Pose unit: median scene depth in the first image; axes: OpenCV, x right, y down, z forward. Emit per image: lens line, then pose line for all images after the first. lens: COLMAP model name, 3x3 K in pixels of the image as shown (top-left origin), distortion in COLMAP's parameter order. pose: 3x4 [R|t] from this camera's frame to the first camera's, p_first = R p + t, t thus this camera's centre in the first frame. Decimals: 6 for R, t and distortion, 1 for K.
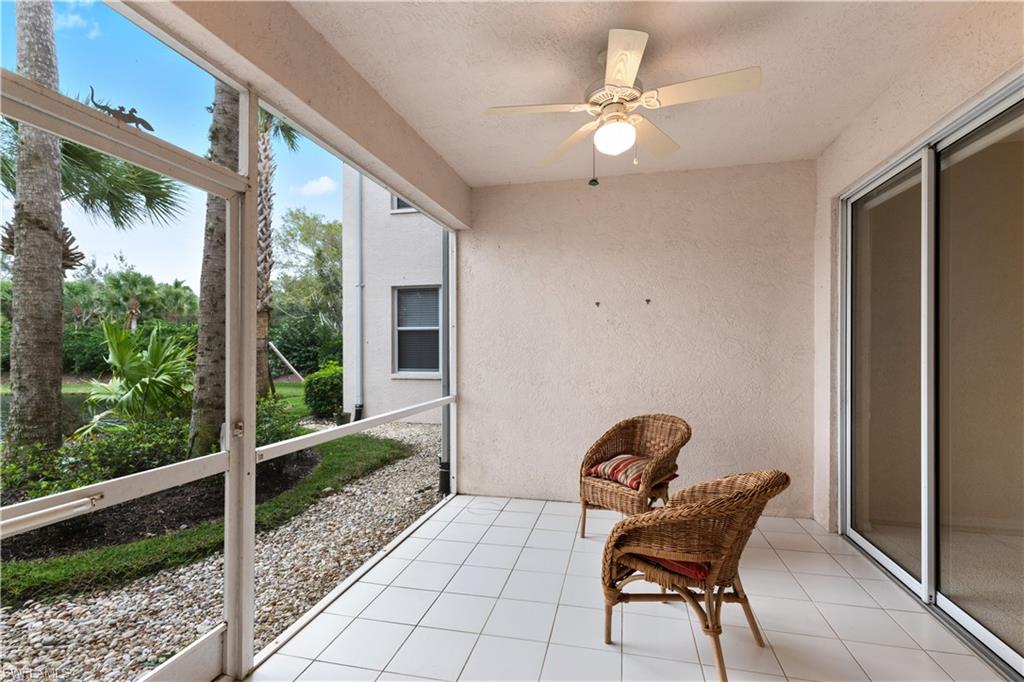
lens RADIAL K [[464.1, 0, 517.0], [0, 464.1, 347.1], [0, 0, 1]] dist [0.014142, -0.002698]
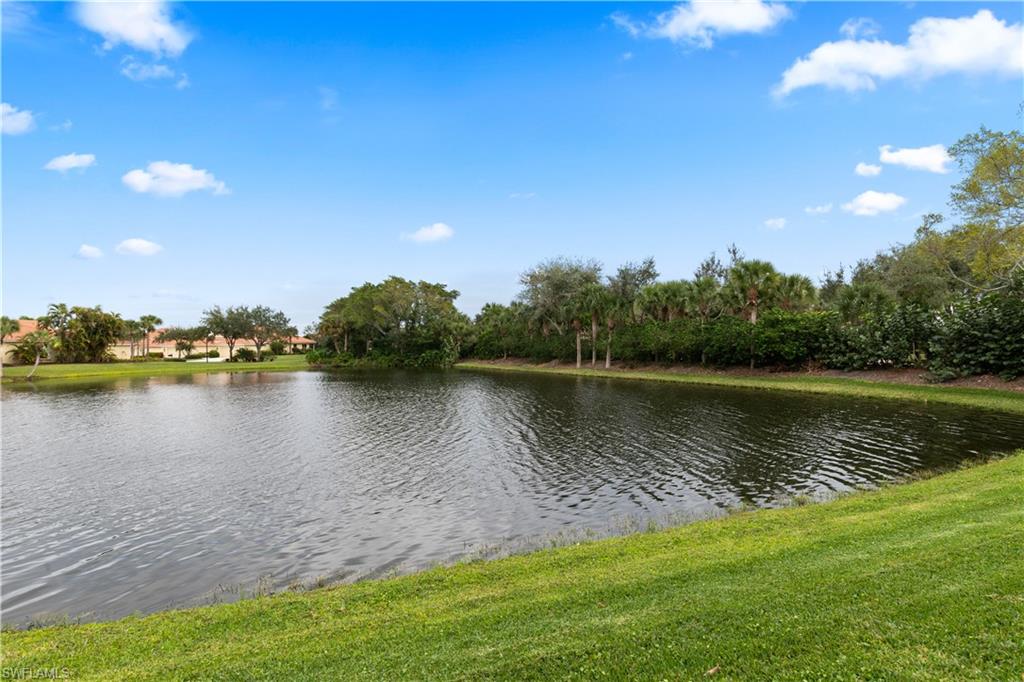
lens RADIAL K [[464.1, 0, 514.0], [0, 464.1, 339.7], [0, 0, 1]] dist [0.014142, -0.002698]
pose [[0.503901, -0.014641, -0.863638, -1.802066], [0.016173, 0.999841, -0.007514, 0.011400], [0.863610, -0.010181, 0.504057, 0.643613]]
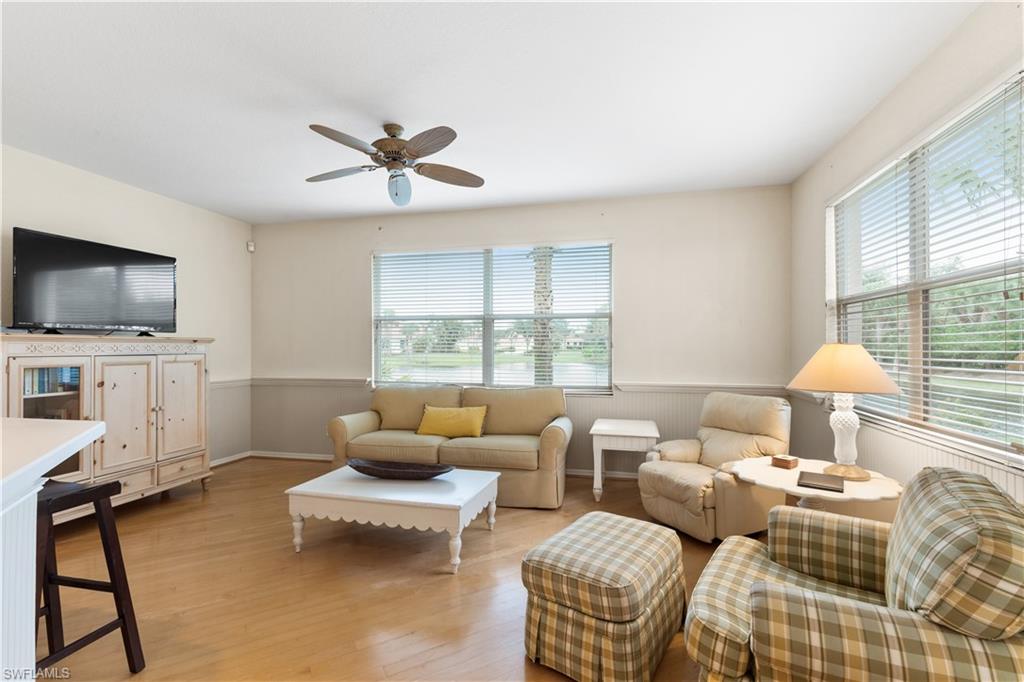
lens RADIAL K [[464.1, 0, 514.1], [0, 464.1, 343.8], [0, 0, 1]] dist [0.014142, -0.002698]
pose [[-0.001151, -0.000901, -0.999999, -0.115550], [0.000936, 0.999999, -0.000902, -0.002044], [0.999999, -0.000937, -0.001150, -0.235343]]
